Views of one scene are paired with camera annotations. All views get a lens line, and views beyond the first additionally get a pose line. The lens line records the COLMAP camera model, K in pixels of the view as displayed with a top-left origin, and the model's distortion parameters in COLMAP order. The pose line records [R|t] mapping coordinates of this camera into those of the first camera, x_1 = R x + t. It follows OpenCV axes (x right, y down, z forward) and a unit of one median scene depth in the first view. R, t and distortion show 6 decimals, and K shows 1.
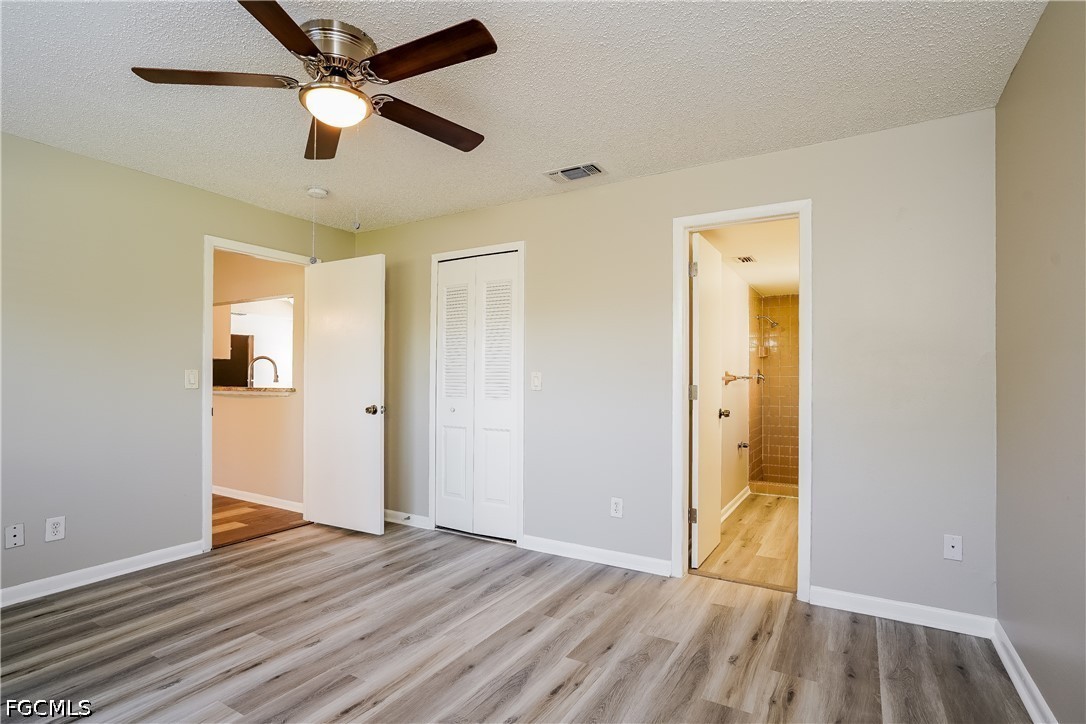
lens RADIAL K [[540.8, 0, 541.2], [0, 540.8, 373.6], [0, 0, 1]] dist [-0.021231, 0.000581]
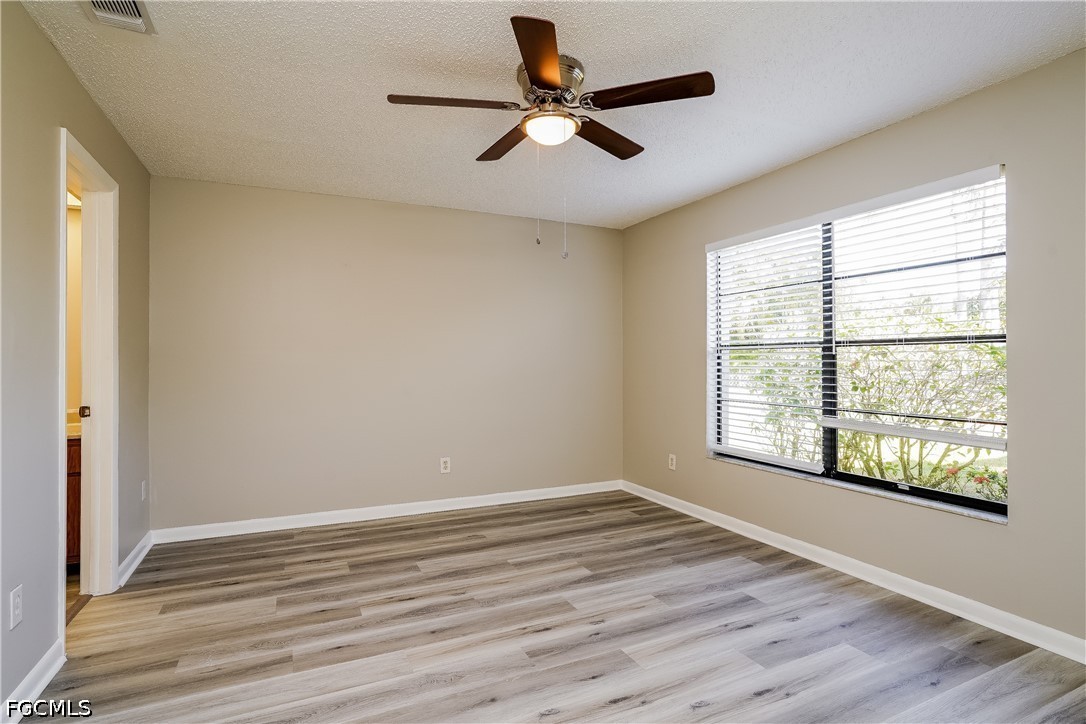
lens RADIAL K [[540.8, 0, 541.6], [0, 540.8, 363.2], [0, 0, 1]] dist [-0.021231, 0.000581]
pose [[-0.833229, -0.004959, 0.552906, -0.760350], [-0.007259, 0.999972, -0.001971, 0.003853], [-0.552881, -0.005656, -0.833241, 1.493977]]
